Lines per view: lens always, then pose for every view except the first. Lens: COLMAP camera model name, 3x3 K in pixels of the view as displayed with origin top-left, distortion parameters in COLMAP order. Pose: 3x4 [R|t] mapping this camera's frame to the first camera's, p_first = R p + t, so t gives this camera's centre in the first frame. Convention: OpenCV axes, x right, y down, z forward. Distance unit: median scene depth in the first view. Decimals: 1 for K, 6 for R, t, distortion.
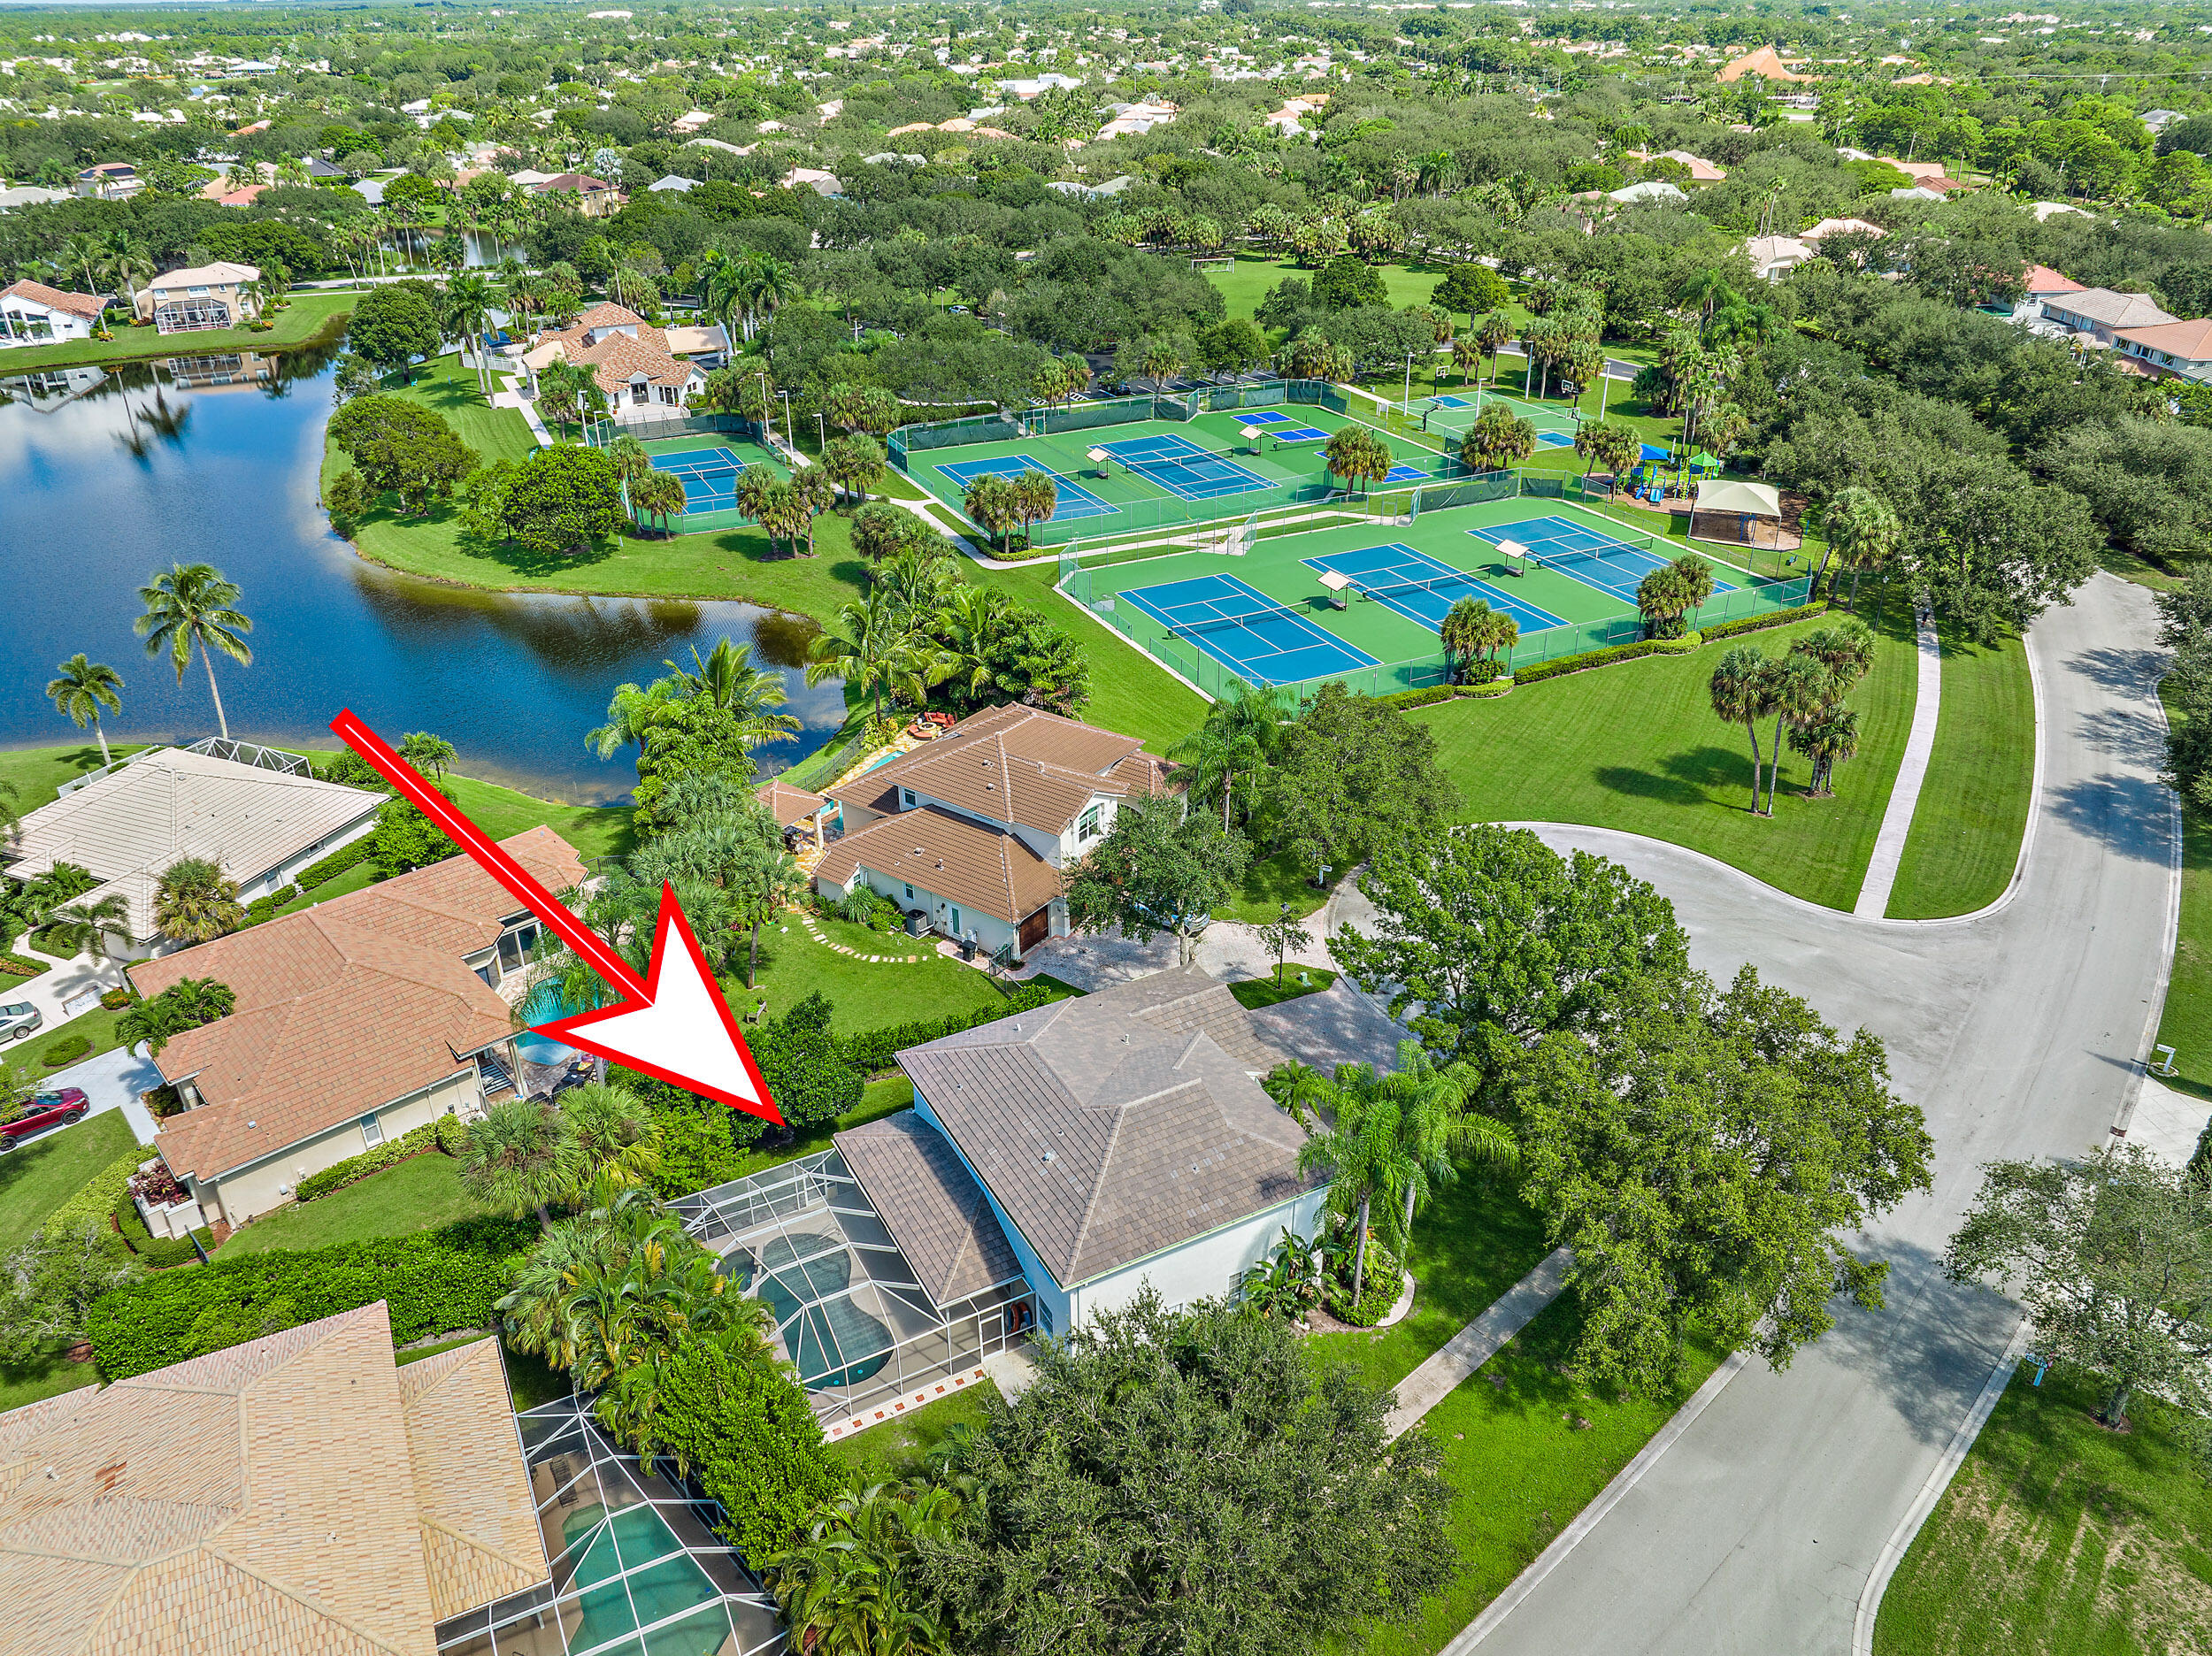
lens RADIAL K [[1581.0, 0, 1106.0], [0, 1581.0, 828.0], [0, 0, 1]] dist [-0.043586, 0.011902]
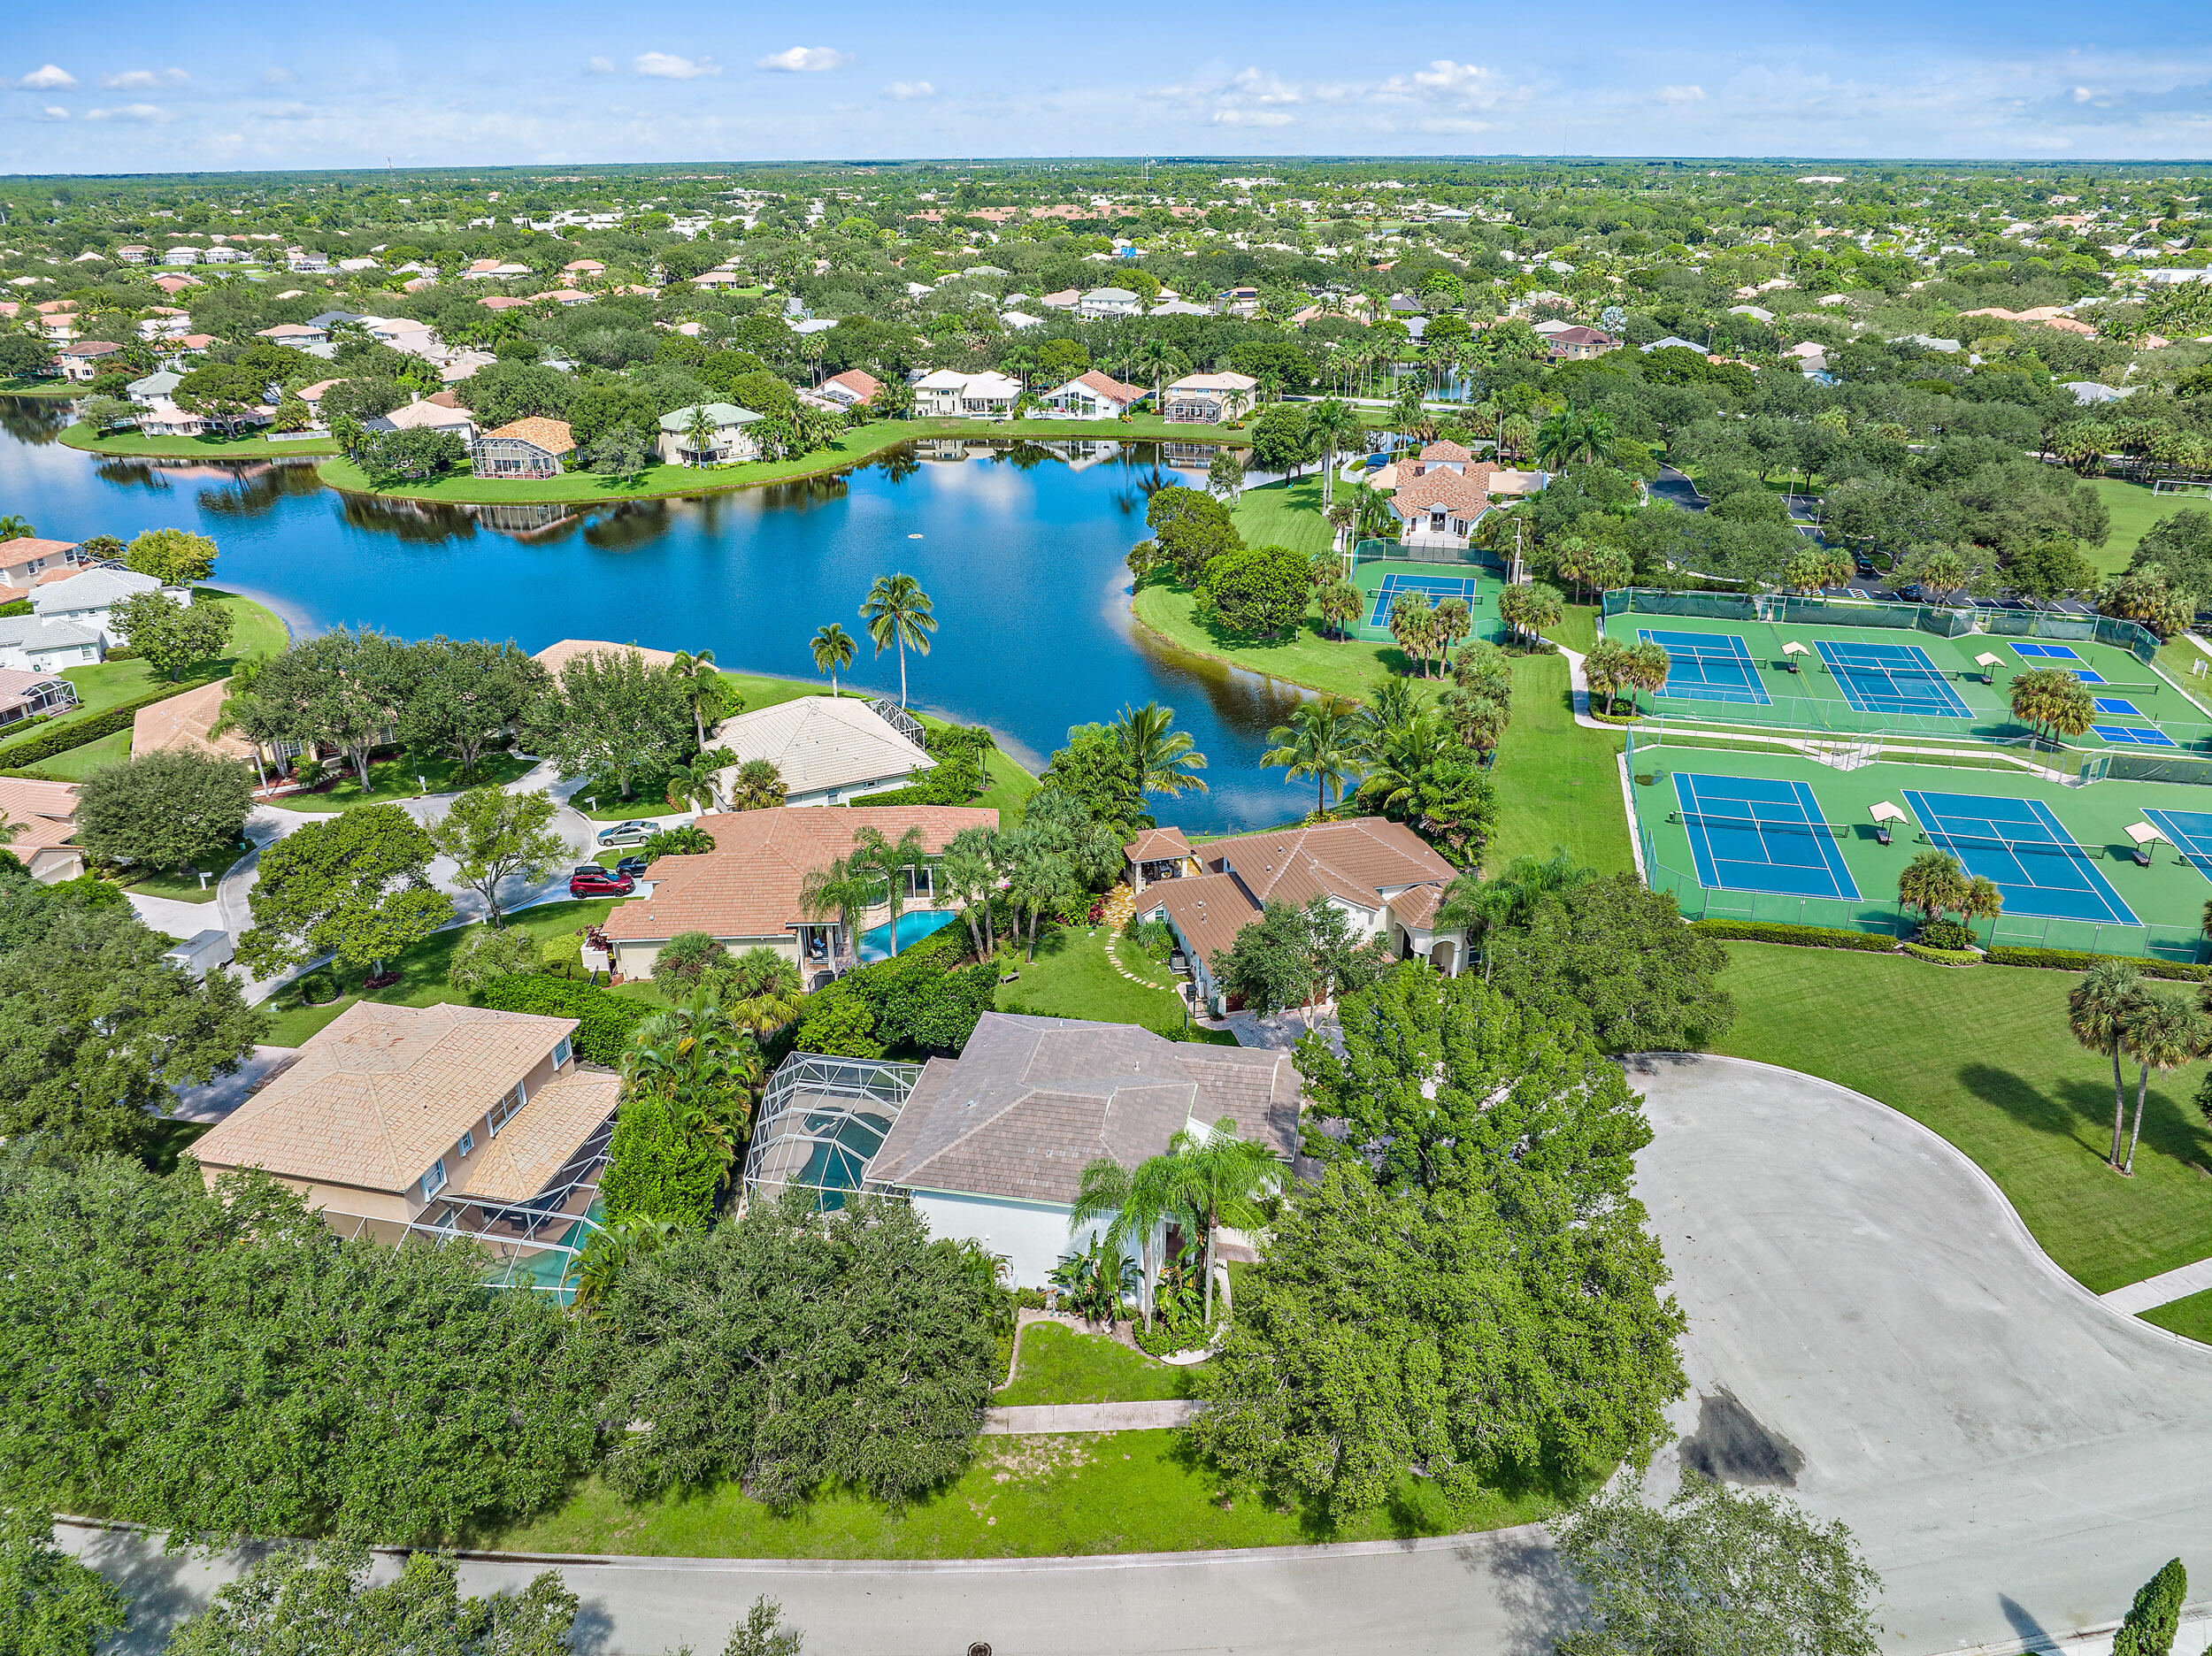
lens RADIAL K [[1568.8, 0, 1106.0], [0, 1568.8, 828.0], [0, 0, 1]] dist [-0.036874, -0.006452]
pose [[0.771713, 0.254127, -0.582991, 0.286428], [-0.301301, 0.953382, 0.016745, -0.021996], [0.560069, 0.162733, 0.812306, 0.002386]]
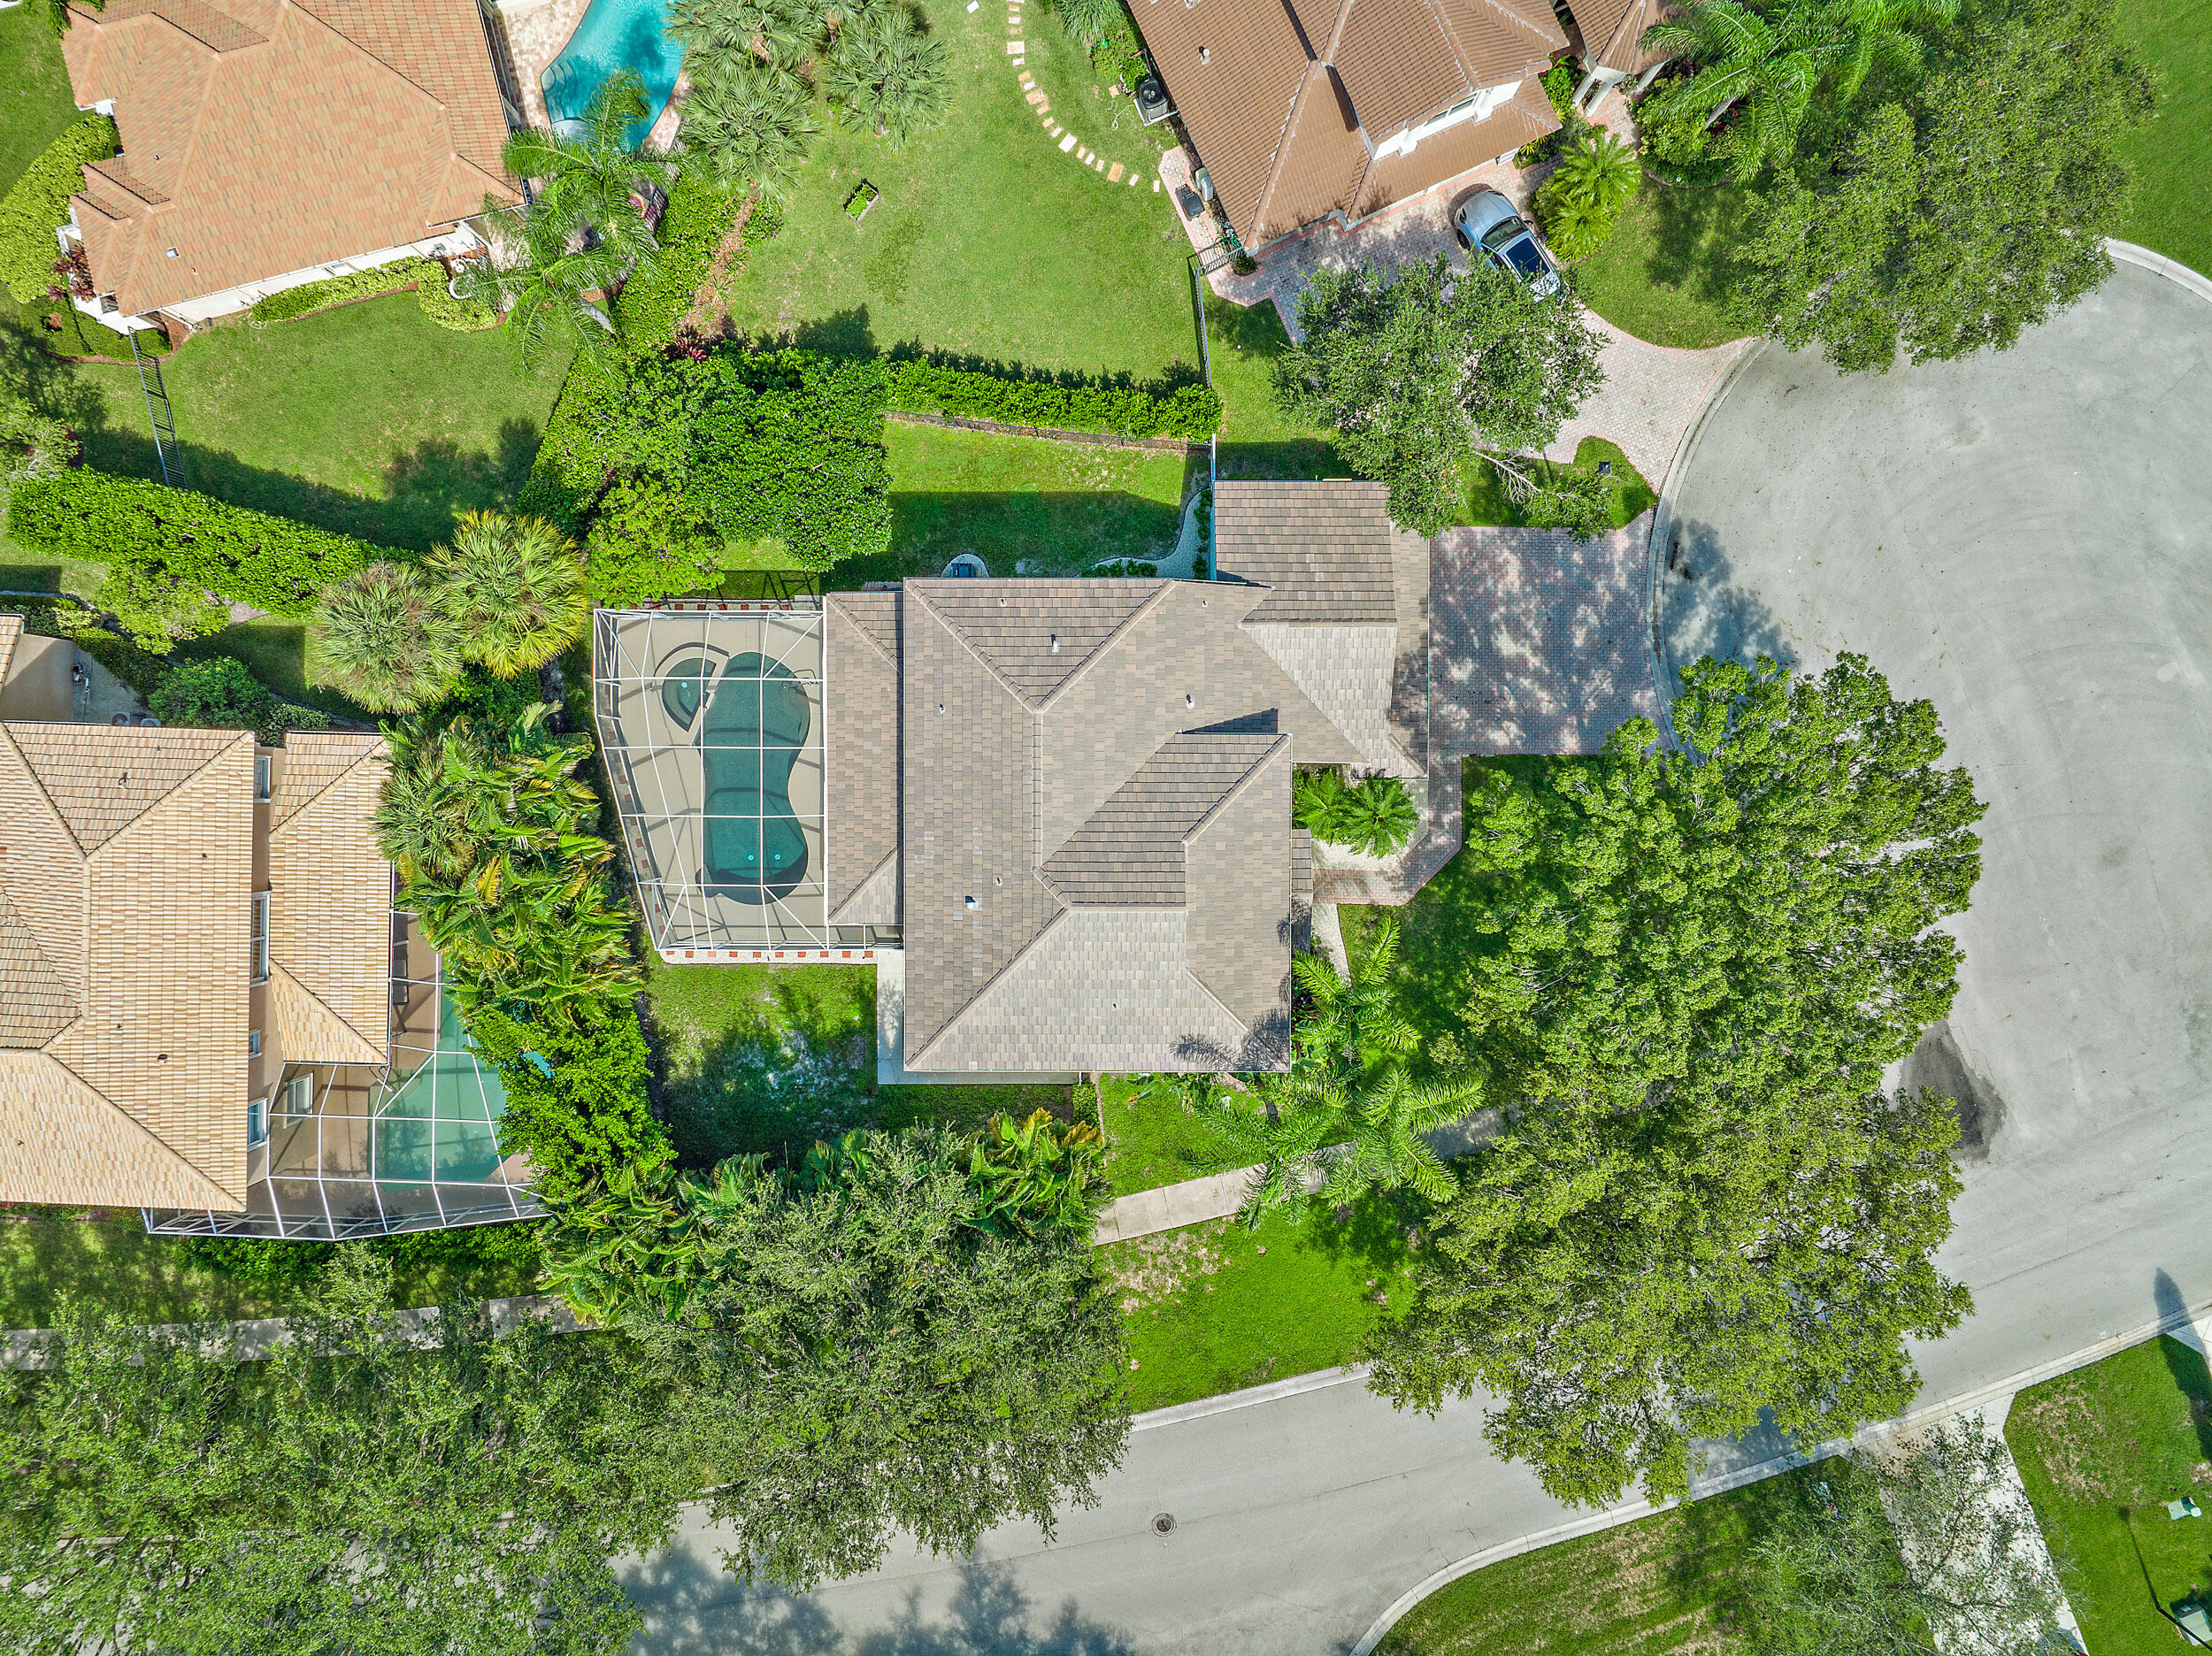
lens RADIAL K [[1581.0, 0, 1106.0], [0, 1581.0, 828.0], [0, 0, 1]] dist [-0.043586, 0.011902]
pose [[0.877388, 0.479436, 0.018214, -0.003236], [-0.234871, 0.396101, 0.887659, -0.222981], [0.418361, -0.783099, 0.460140, 0.268836]]
